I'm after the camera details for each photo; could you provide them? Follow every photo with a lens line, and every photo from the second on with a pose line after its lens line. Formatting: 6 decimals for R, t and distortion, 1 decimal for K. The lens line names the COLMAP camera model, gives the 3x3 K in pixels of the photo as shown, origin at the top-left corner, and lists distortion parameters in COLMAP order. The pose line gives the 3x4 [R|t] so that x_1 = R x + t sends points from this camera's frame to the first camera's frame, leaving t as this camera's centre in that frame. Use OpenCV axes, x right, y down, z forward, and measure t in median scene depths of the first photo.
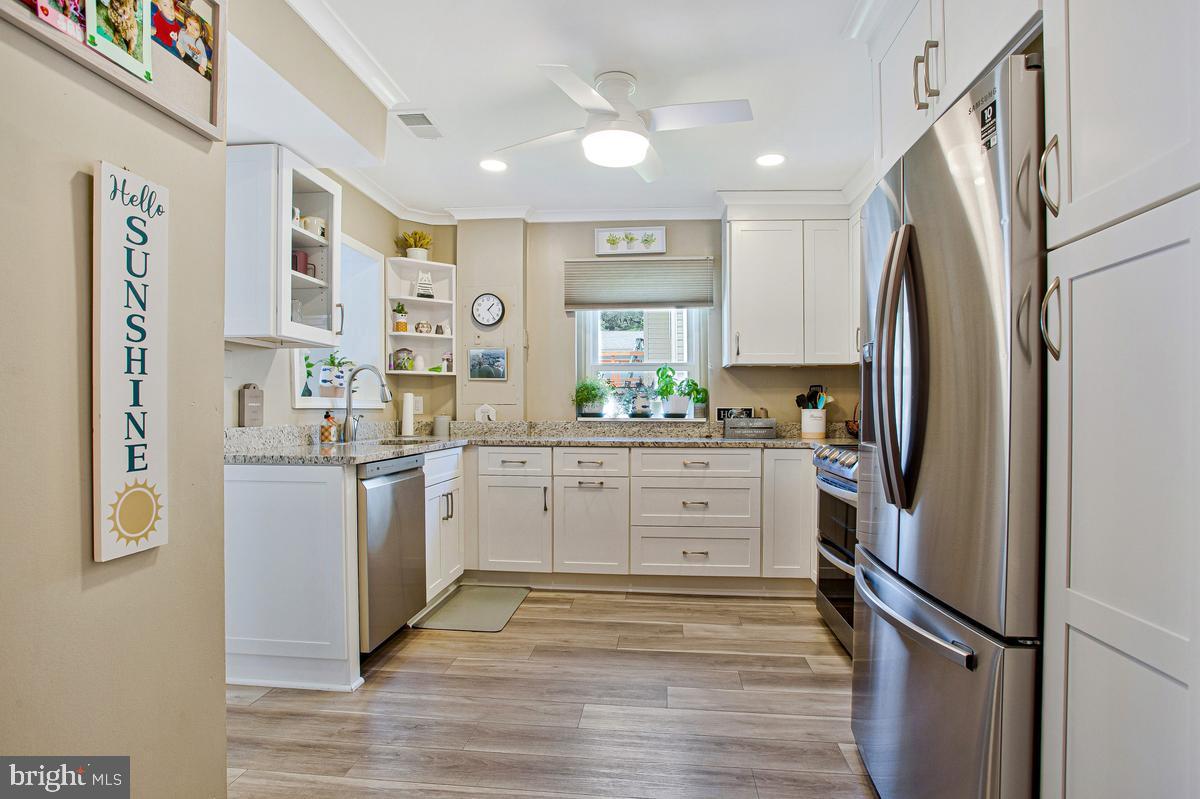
lens RADIAL K [[593.9, 0, 619.3], [0, 593.9, 463.6], [0, 0, 1]] dist [-0.001795, -0.000355]
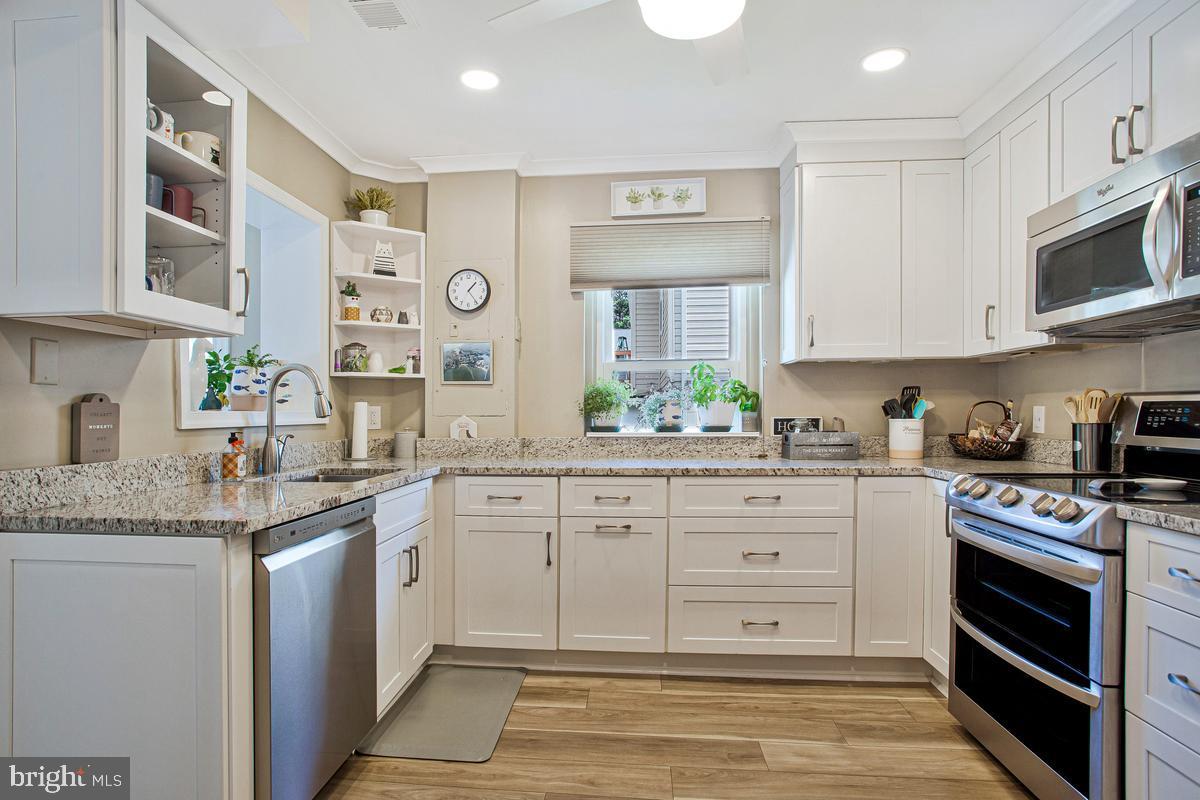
lens RADIAL K [[626.8, 0, 599.5], [0, 626.8, 435.4], [0, 0, 1]] dist [-0.003876, 0.001386]
pose [[0.999956, -0.009237, 0.001664, -0.059429], [0.009313, 0.998481, -0.054305, -0.032871], [-0.001160, 0.054318, 0.998523, 0.224733]]
